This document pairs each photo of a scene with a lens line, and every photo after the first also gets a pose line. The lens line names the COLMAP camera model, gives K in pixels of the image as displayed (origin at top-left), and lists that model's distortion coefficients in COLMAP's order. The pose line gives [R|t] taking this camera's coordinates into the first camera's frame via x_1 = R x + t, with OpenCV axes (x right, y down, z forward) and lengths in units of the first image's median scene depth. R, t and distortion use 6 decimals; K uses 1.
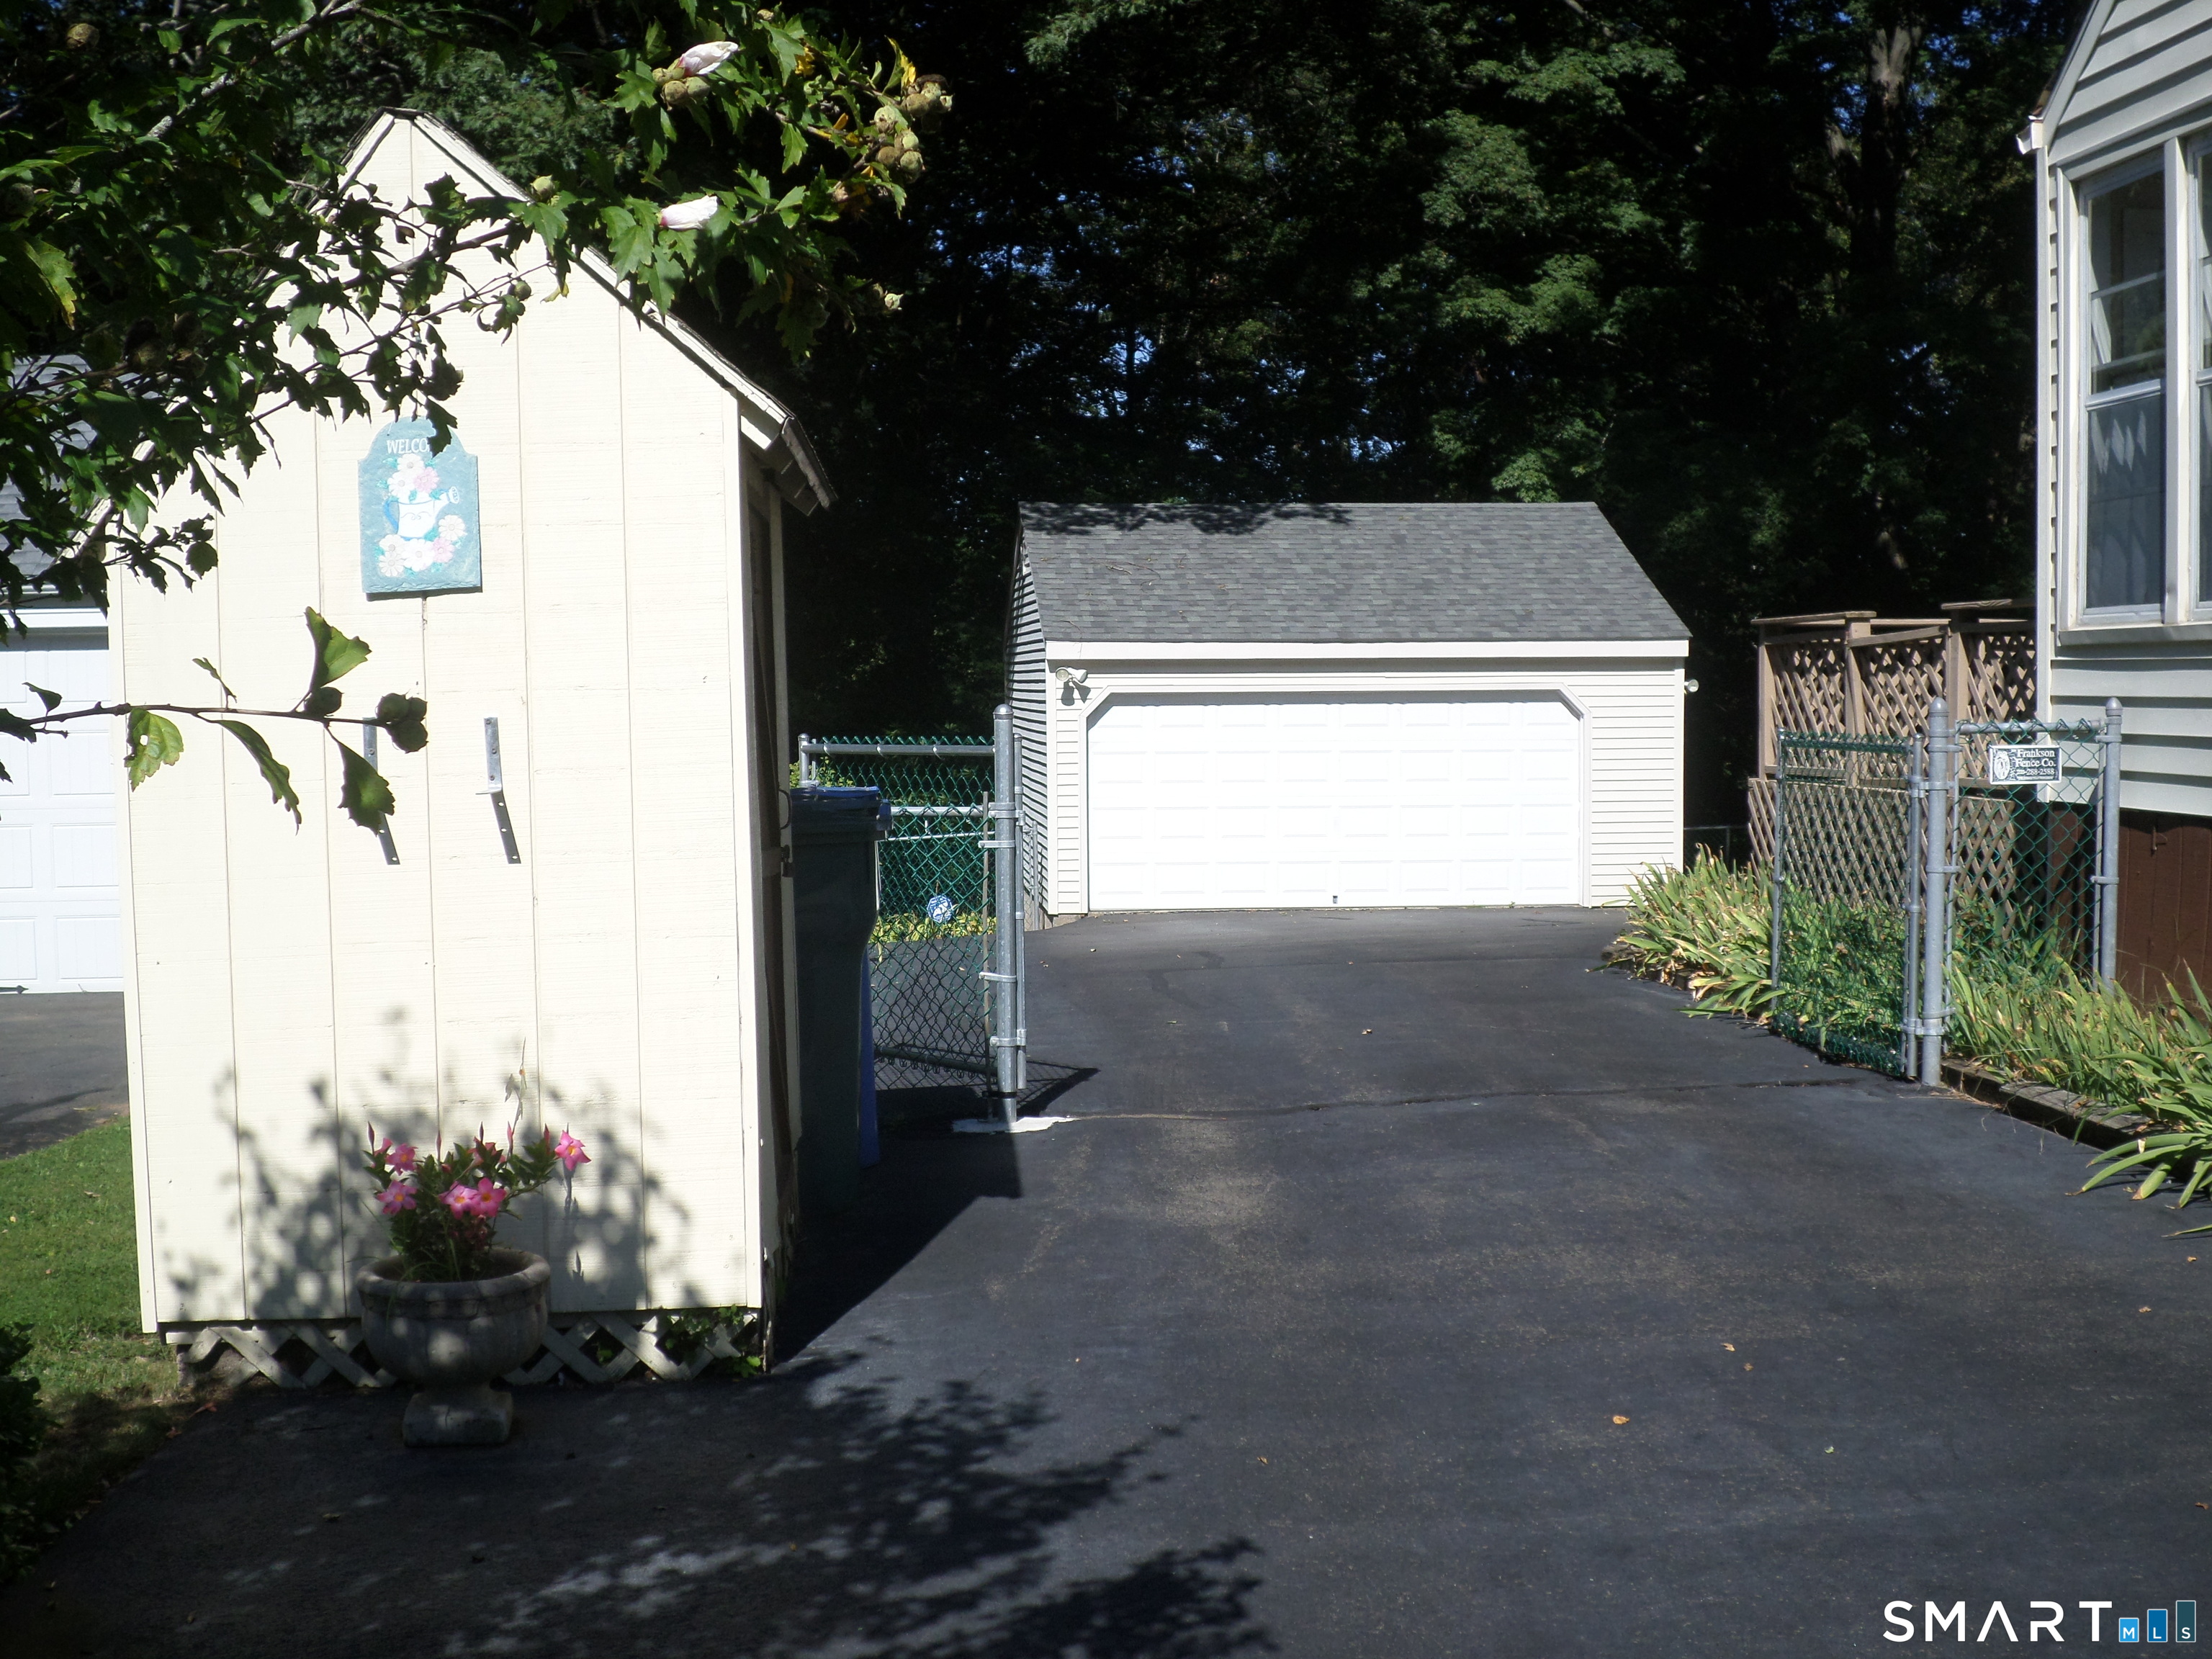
lens RADIAL K [[2762.8, 0, 1106.0], [0, 2762.8, 829.5], [0, 0, 1]] dist [0.020401, -0.539143]
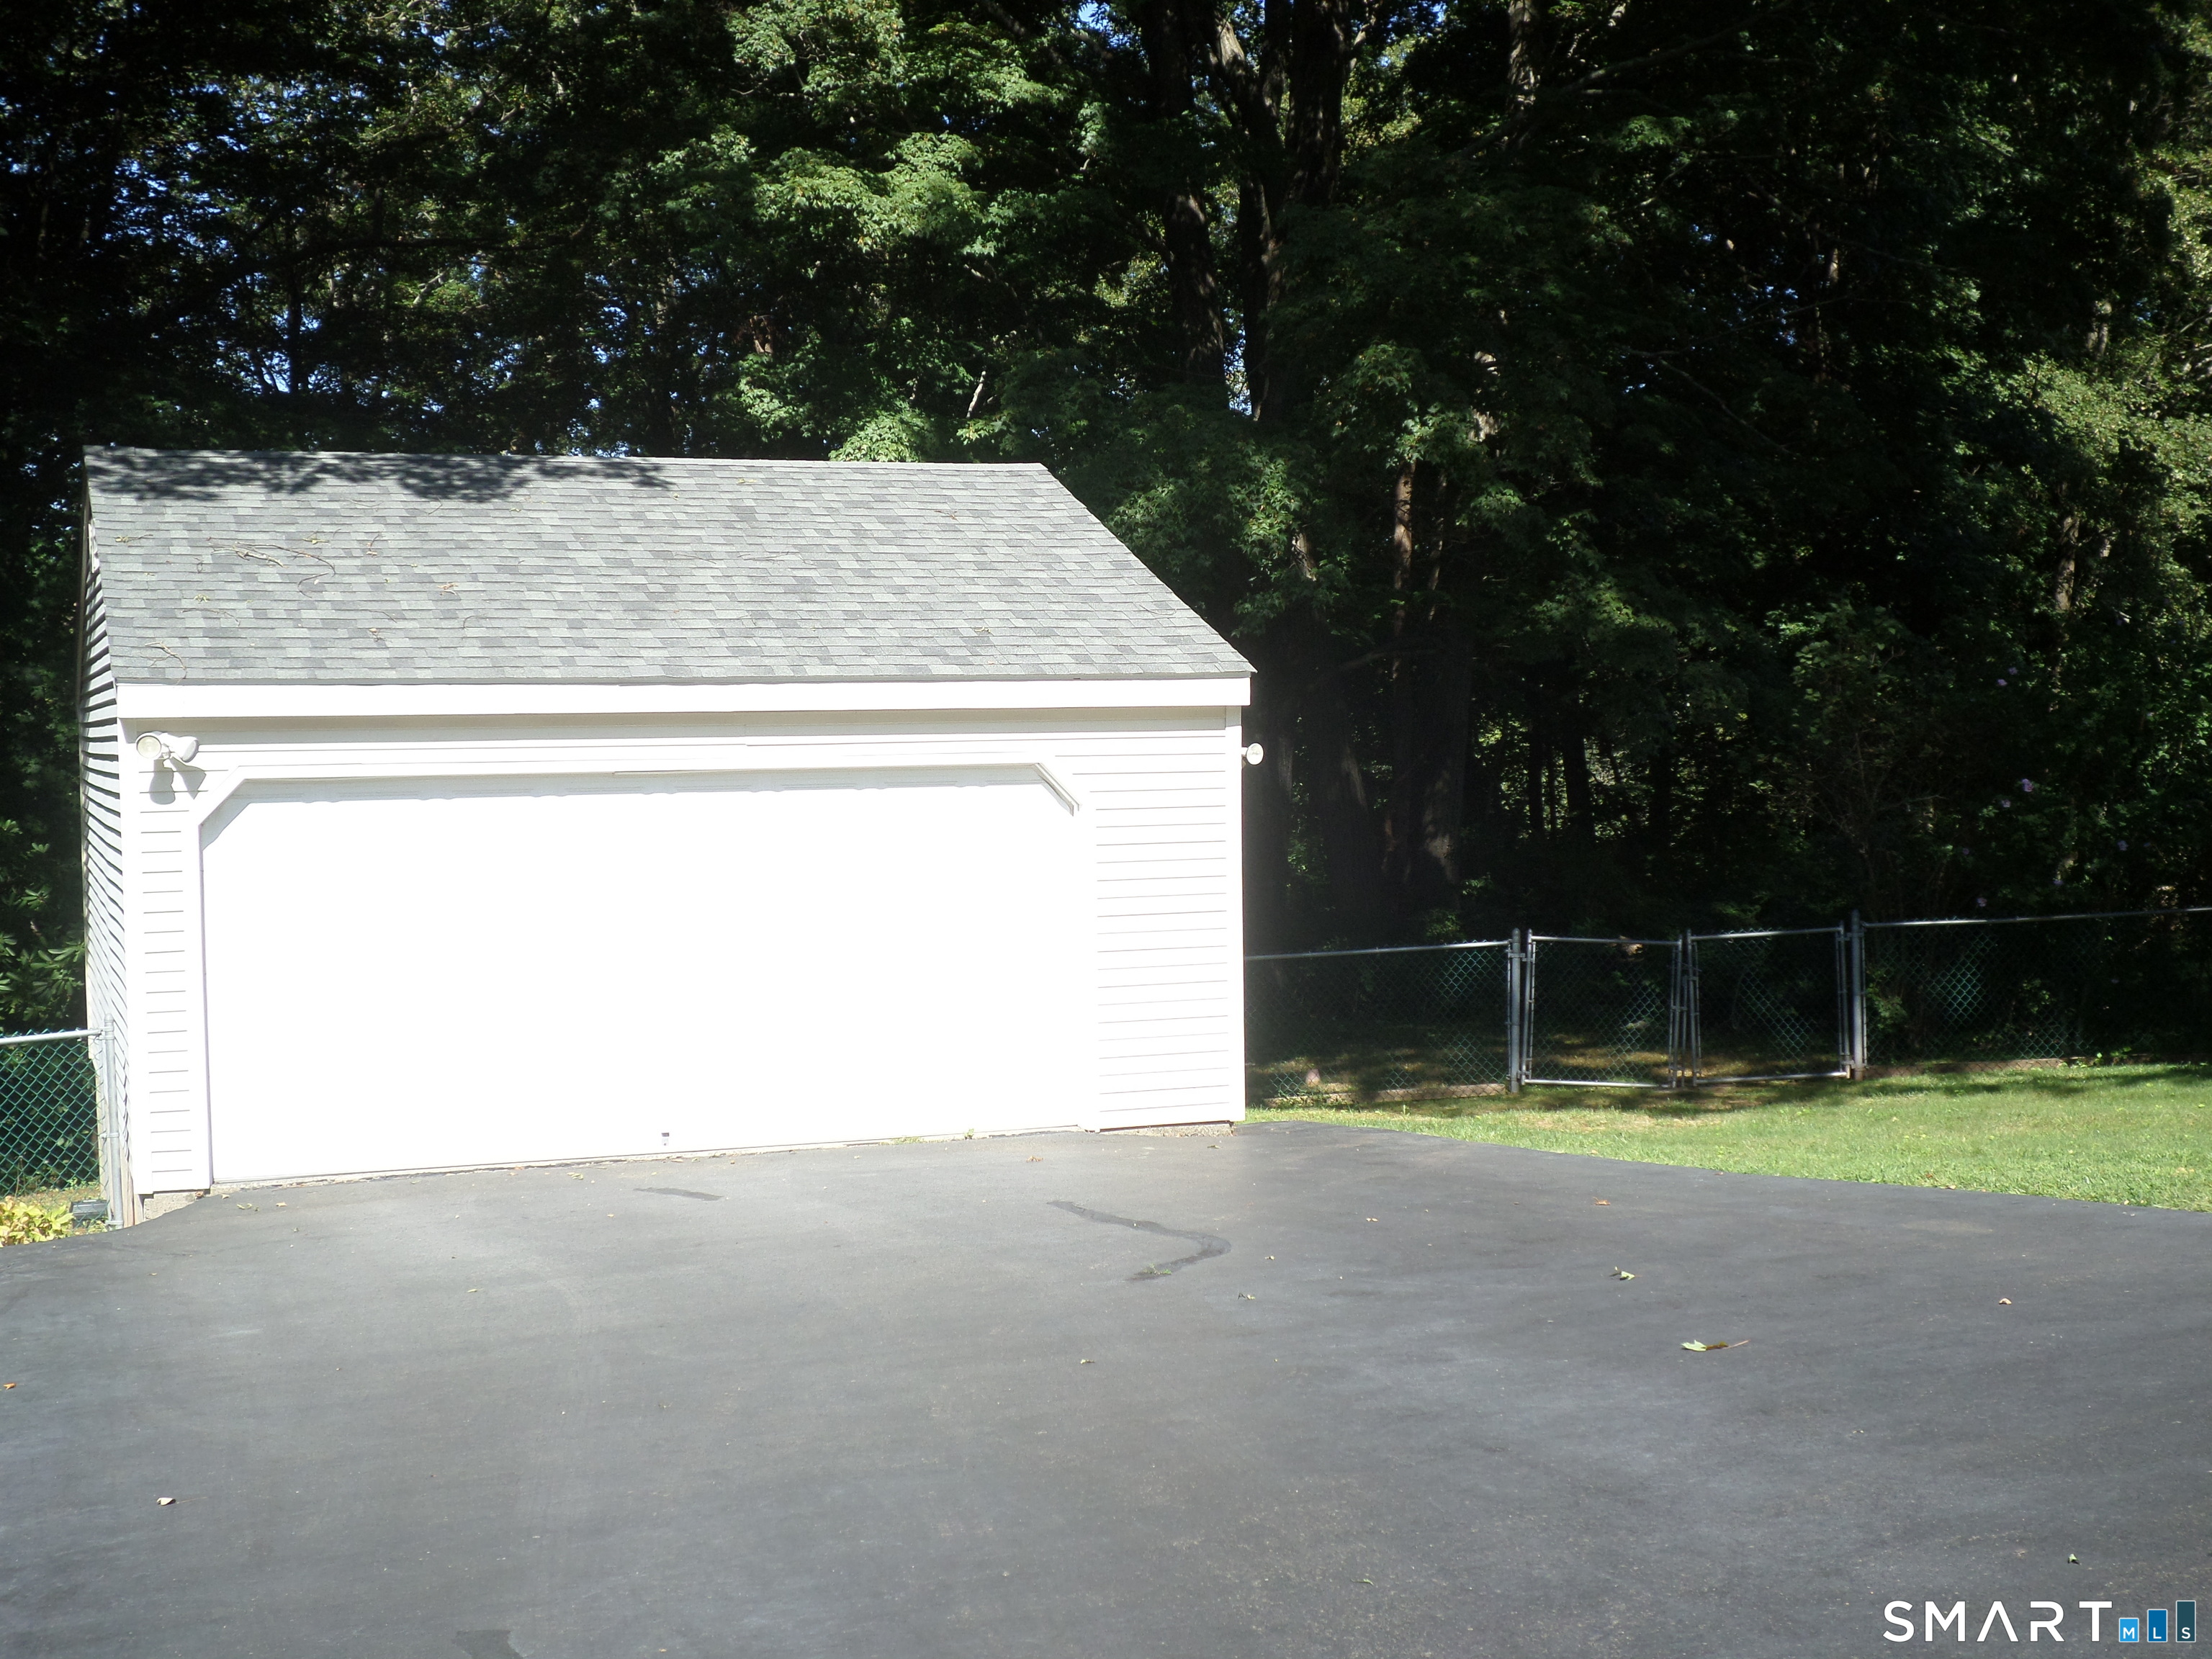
lens RADIAL K [[2762.8, 0, 1106.0], [0, 2762.8, 829.5], [0, 0, 1]] dist [0.020401, -0.539143]
pose [[0.958398, -0.018516, 0.284834, 0.009084], [0.023843, 0.999599, -0.015245, -0.025822], [-0.284437, 0.021402, 0.958456, 0.411625]]
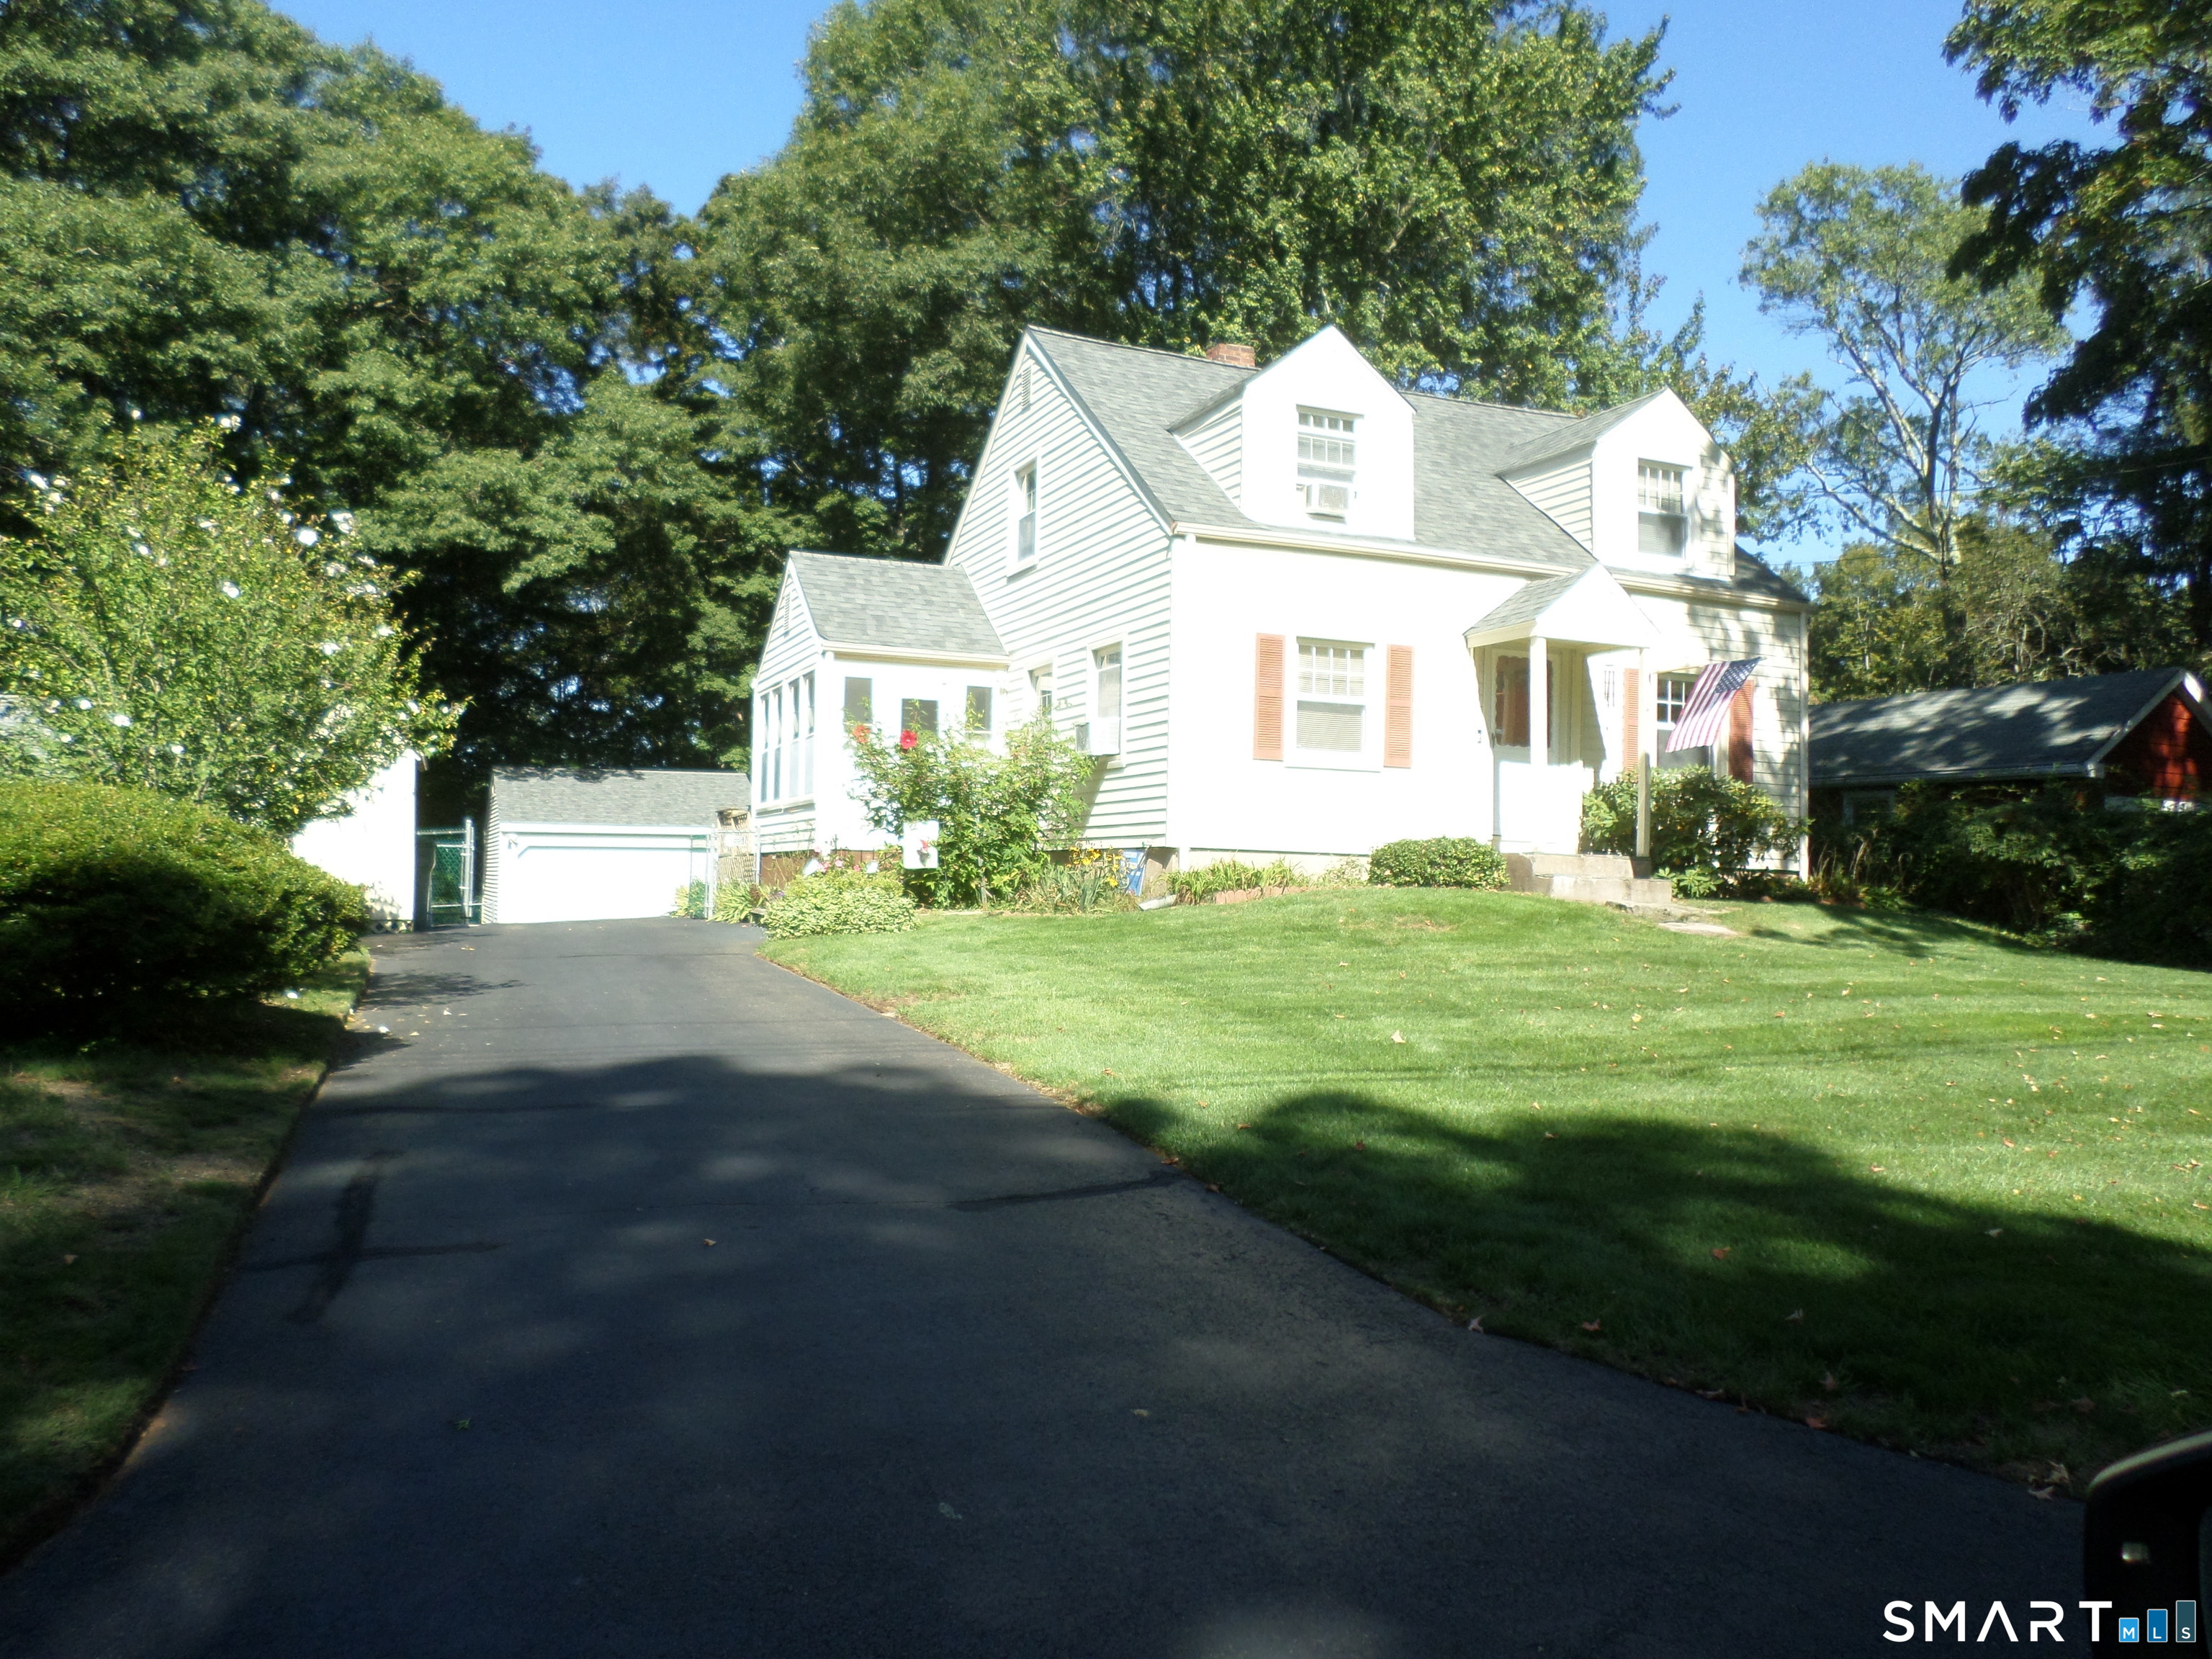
lens RADIAL K [[1697.2, 0, 1106.0], [0, 1697.2, 829.5], [0, 0, 1]] dist [-0.100320, -0.001293]
pose [[0.951268, 0.031076, 0.306795, 0.027552], [-0.004680, 0.996250, -0.086400, 0.054269], [-0.308329, 0.080754, 0.947846, -0.478817]]
